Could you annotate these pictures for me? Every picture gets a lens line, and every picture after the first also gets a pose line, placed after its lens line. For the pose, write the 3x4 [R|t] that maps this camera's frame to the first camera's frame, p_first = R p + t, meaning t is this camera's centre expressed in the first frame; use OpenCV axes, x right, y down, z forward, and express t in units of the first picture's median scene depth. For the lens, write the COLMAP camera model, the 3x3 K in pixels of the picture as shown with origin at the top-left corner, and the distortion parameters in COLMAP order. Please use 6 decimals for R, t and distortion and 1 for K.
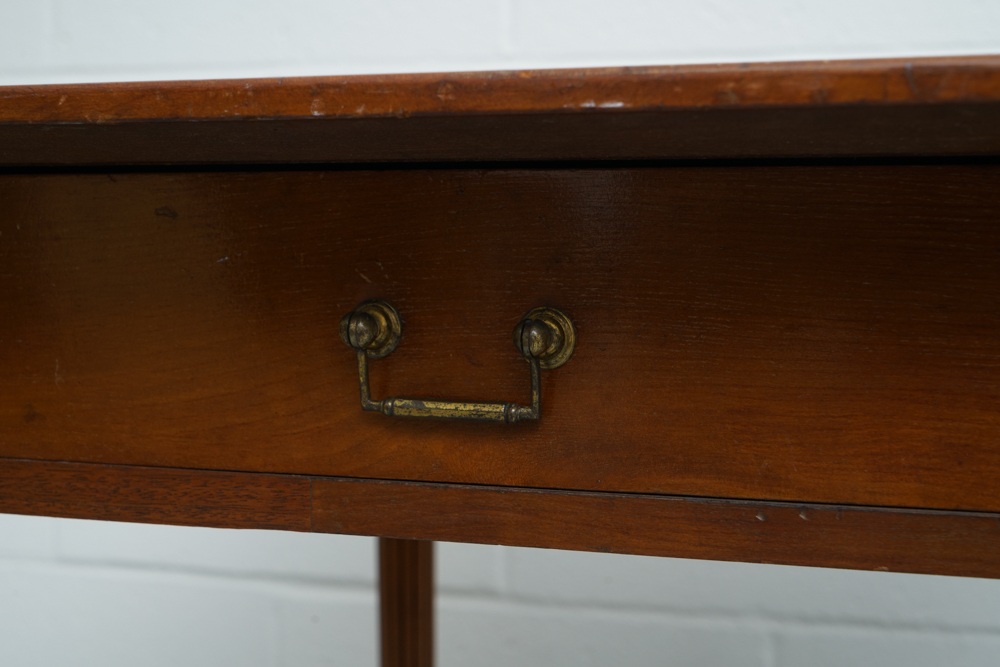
lens RADIAL K [[1960.1, 0, 455.1], [0, 1960.1, 332.8], [0, 0, 1]] dist [-0.001364, 0.086378]
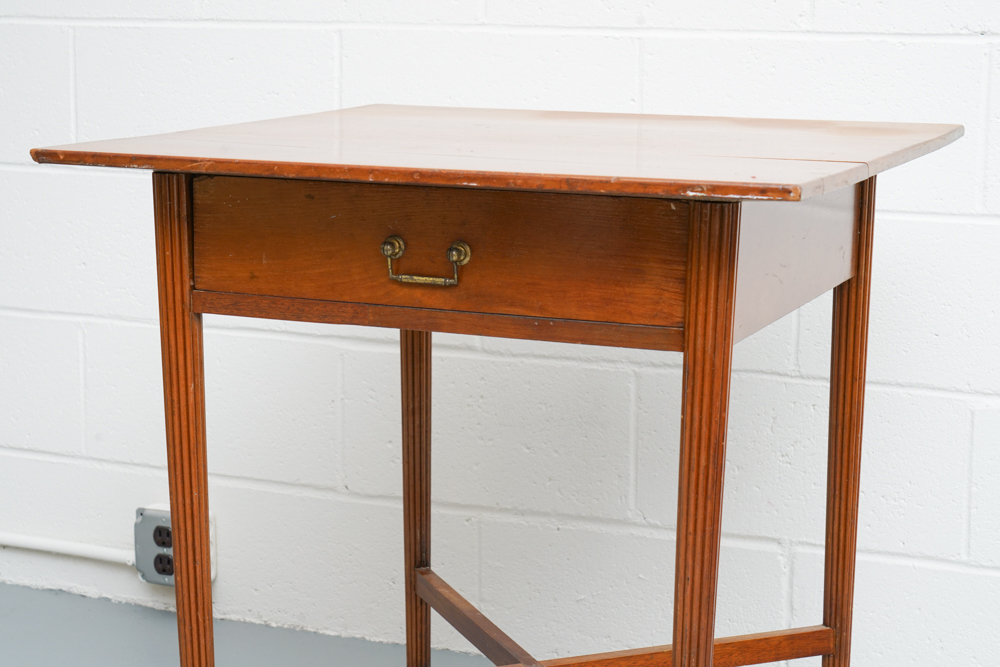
lens RADIAL K [[1884.2, 0, 432.6], [0, 1884.2, 335.8], [0, 0, 1]] dist [-0.018820, 0.240092]
pose [[0.999315, 0.003836, -0.036821, 0.102353], [0.000887, 0.991852, 0.127393, -0.205930], [0.037010, -0.127338, 0.991169, -1.475941]]
